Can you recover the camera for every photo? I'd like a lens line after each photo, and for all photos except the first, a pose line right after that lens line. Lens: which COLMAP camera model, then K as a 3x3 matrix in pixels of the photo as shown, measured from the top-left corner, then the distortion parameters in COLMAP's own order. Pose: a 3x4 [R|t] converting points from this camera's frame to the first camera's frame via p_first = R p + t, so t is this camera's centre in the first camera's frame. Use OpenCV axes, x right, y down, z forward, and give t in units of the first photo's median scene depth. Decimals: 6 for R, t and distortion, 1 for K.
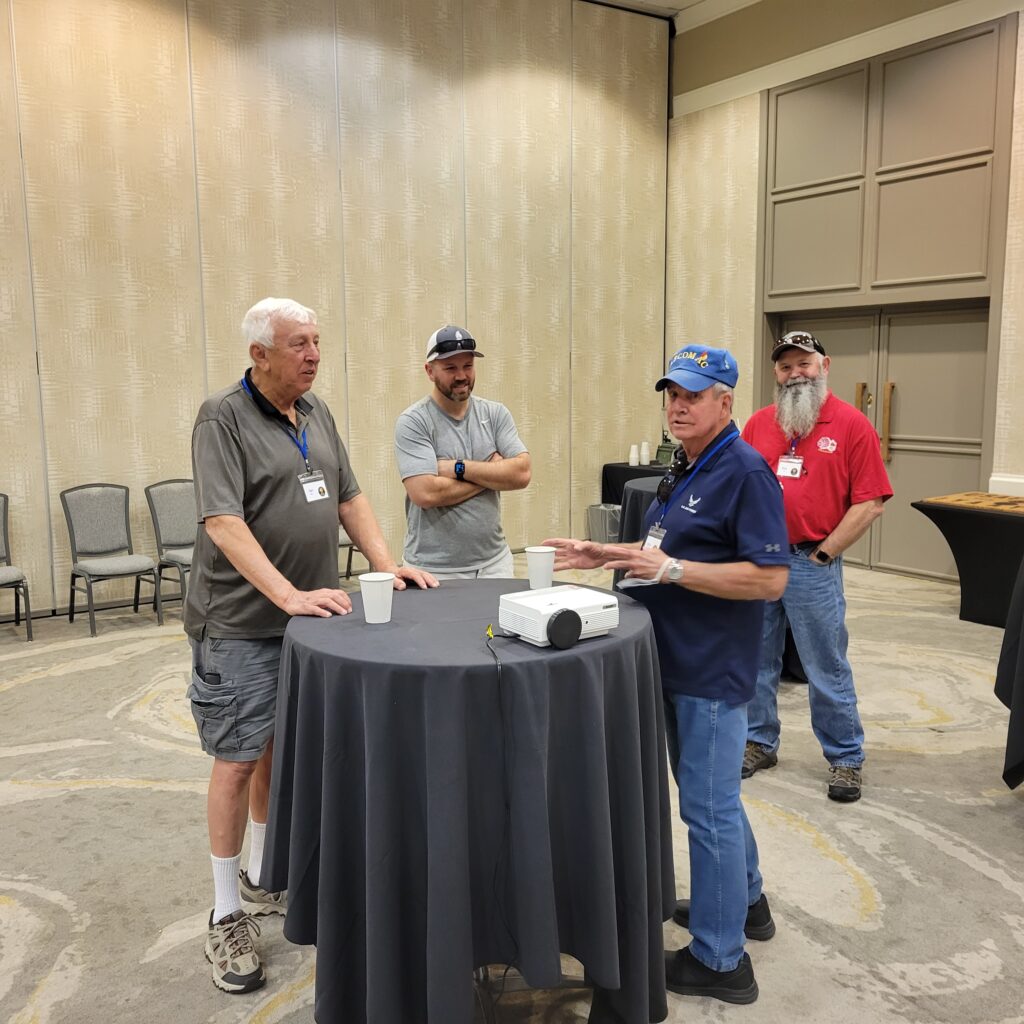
lens RADIAL K [[1037.4, 0, 512.0], [0, 1037.4, 512.0], [0, 0, 1]] dist [0.055467, -0.039197]
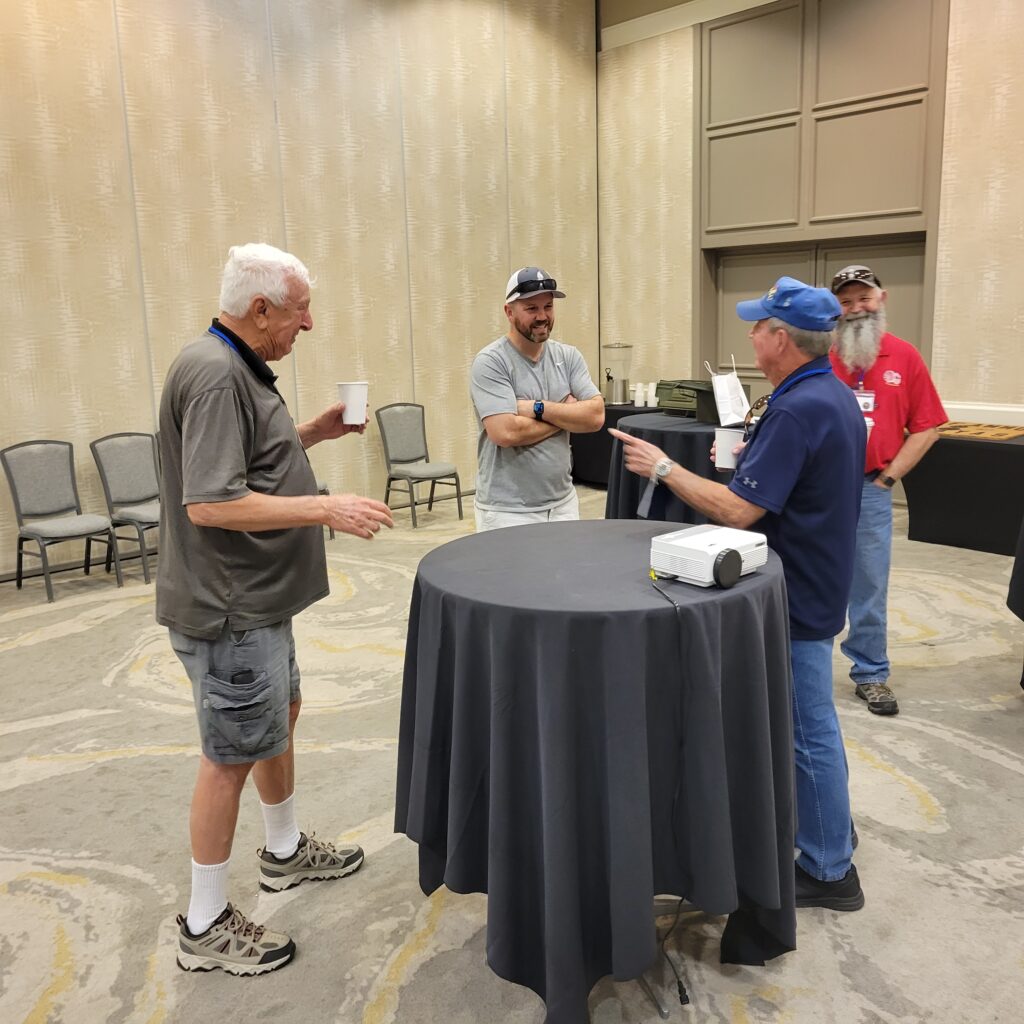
lens RADIAL K [[1034.9, 0, 516.6], [0, 1034.9, 510.8], [0, 0, 1]] dist [0.040615, -0.016759]
pose [[0.989981, -0.045036, 0.133824, -0.110219], [0.037431, 0.997567, 0.058810, -0.003692], [-0.136147, -0.053212, 0.989259, 0.012526]]
